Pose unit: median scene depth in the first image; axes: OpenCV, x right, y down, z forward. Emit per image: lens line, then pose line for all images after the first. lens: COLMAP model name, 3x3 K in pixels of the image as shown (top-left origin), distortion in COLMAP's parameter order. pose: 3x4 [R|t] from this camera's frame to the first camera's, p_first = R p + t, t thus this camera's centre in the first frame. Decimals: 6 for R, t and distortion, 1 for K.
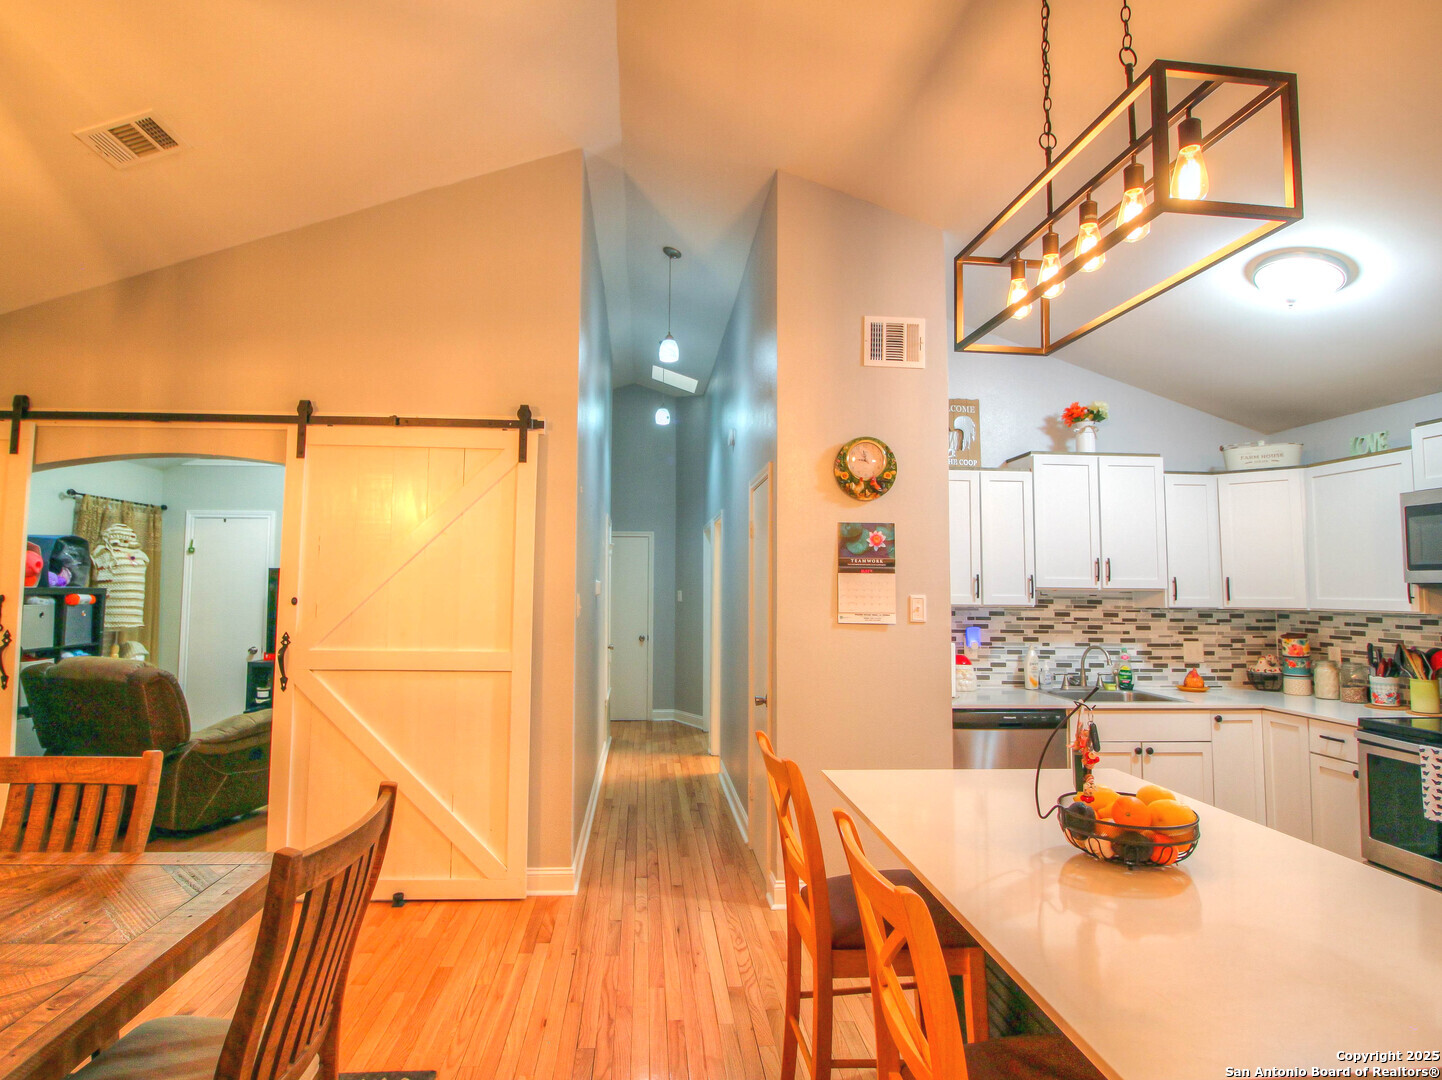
lens RADIAL K [[786.5, 0, 680.0], [0, 786.5, 526.1], [0, 0, 1]] dist [-0.000565, -0.016817]
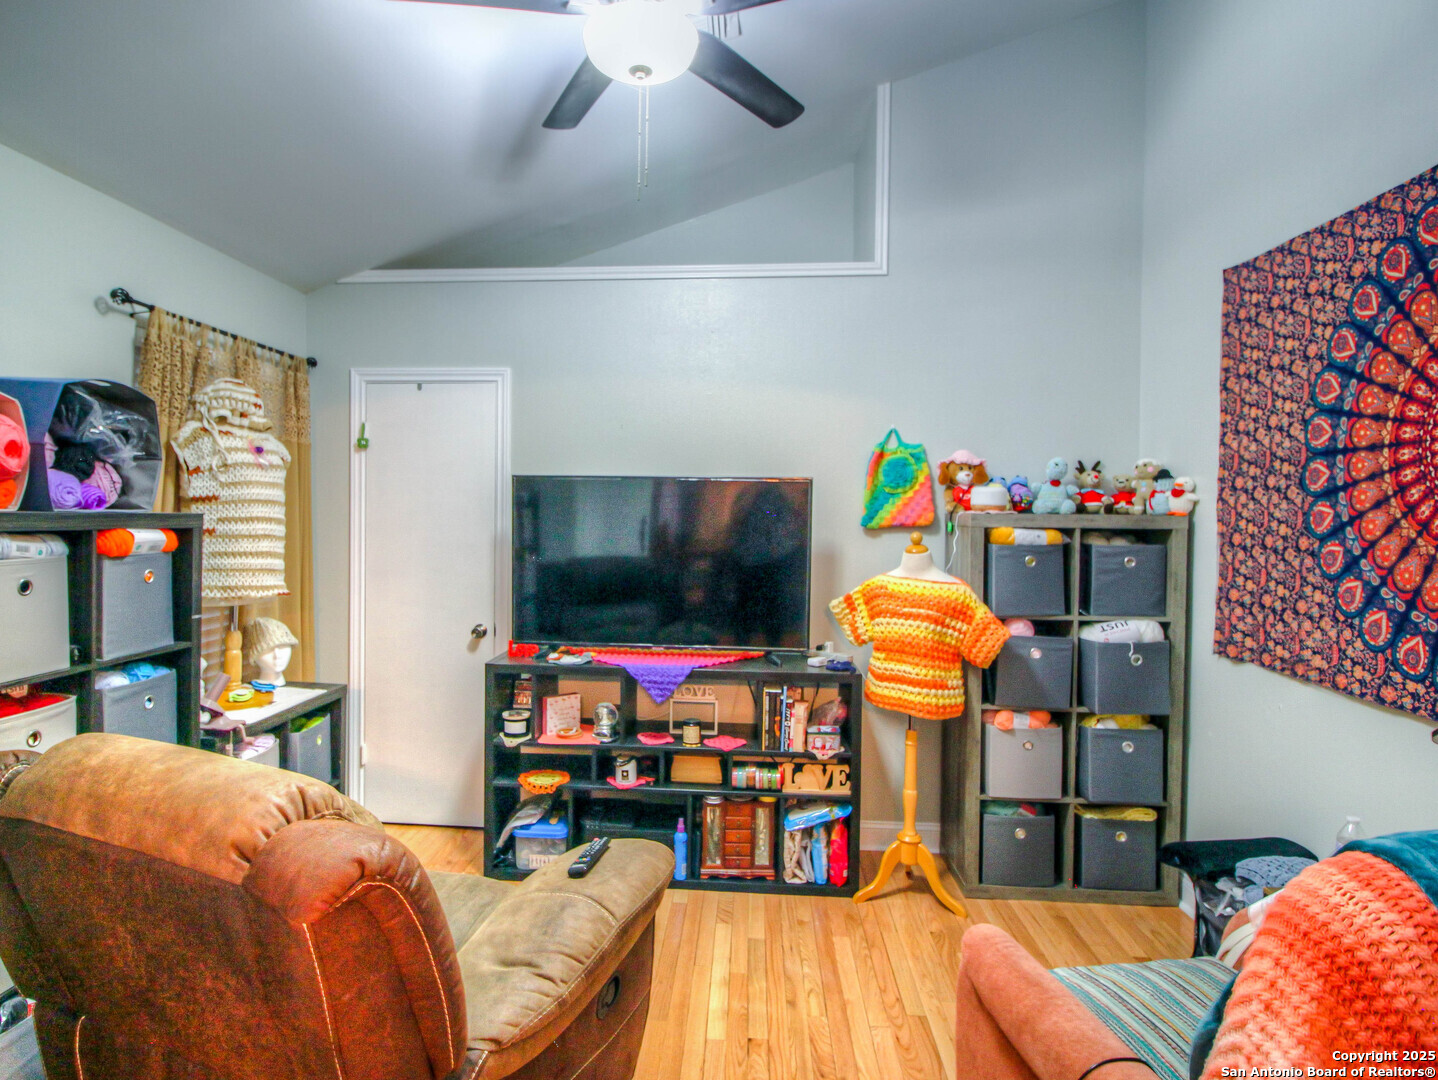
lens RADIAL K [[784.4, 0, 678.1], [0, 784.4, 526.2], [0, 0, 1]] dist [-0.000565, -0.016817]
pose [[0.991609, 0.011483, -0.128765, -0.390406], [0.000464, 0.995725, 0.092371, 0.043325], [0.129275, -0.091656, 0.987364, 0.567488]]
